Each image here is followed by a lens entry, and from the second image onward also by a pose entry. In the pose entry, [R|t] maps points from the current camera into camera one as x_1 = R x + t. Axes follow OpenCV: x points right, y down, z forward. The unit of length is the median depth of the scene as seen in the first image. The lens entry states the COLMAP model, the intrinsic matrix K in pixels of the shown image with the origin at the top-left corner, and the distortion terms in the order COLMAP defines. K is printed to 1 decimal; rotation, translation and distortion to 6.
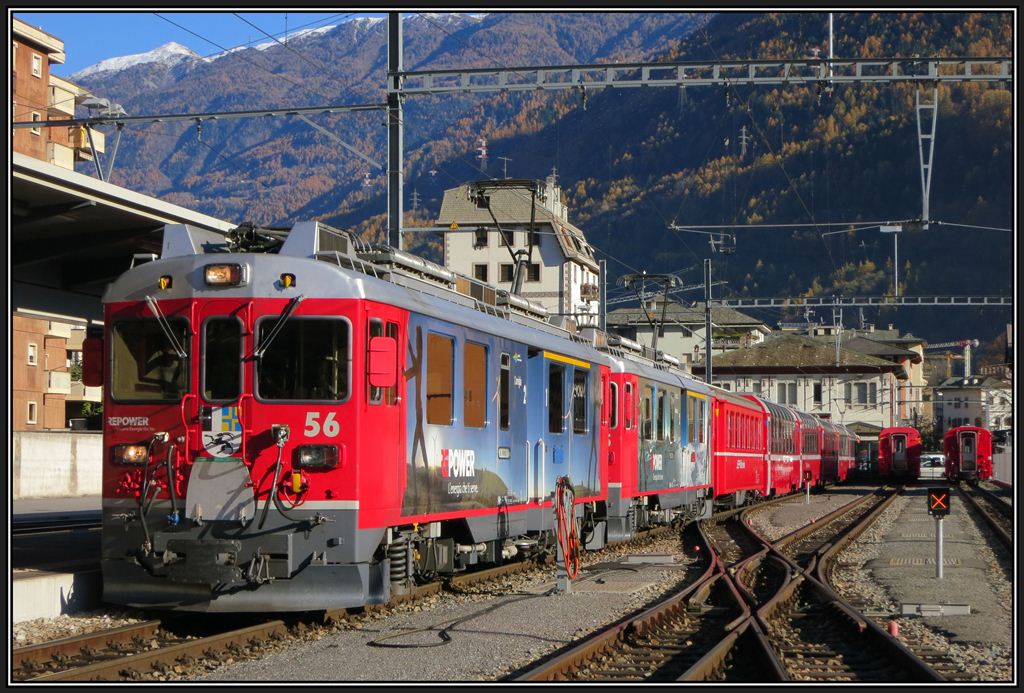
lens RADIAL K [[2298.0, 0, 509.9], [0, 2298.0, 348.2], [0, 0, 1]] dist [-0.149255, 0.000000]
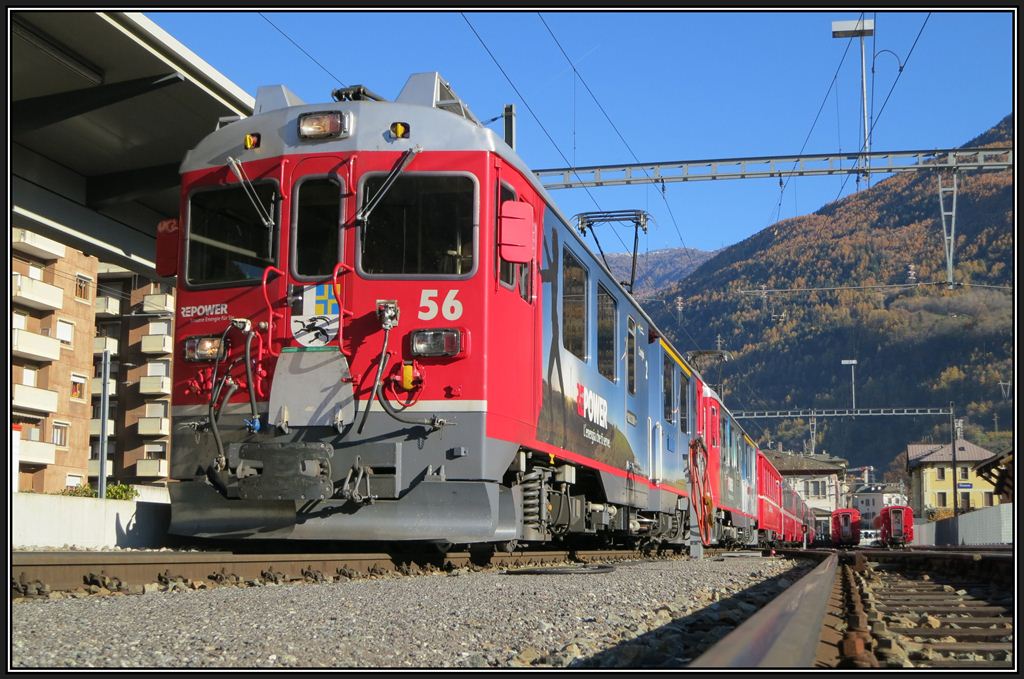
lens RADIAL K [[1412.4, 0, 510.2], [0, 1412.4, 337.8], [0, 0, 1]] dist [-0.130841, 0.000000]
pose [[0.999123, -0.003091, -0.041755, -0.020900], [-0.001142, 0.994887, -0.100989, 0.052242], [0.041854, 0.100948, 0.994011, 0.287977]]
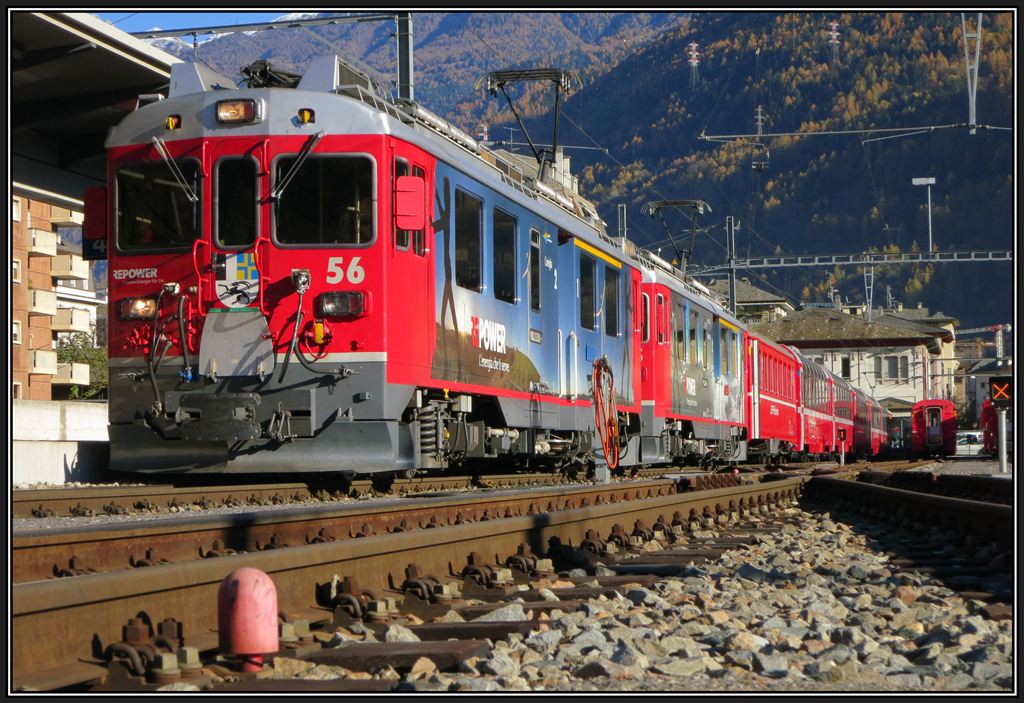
lens RADIAL K [[2418.4, 0, 512.7], [0, 2418.4, 349.8], [0, 0, 1]] dist [-0.141362, 0.000000]
pose [[0.999880, -0.015486, -0.000937, -0.007892], [0.015486, 0.999880, -0.000404, 0.037128], [0.000943, 0.000389, 0.999999, 0.015372]]
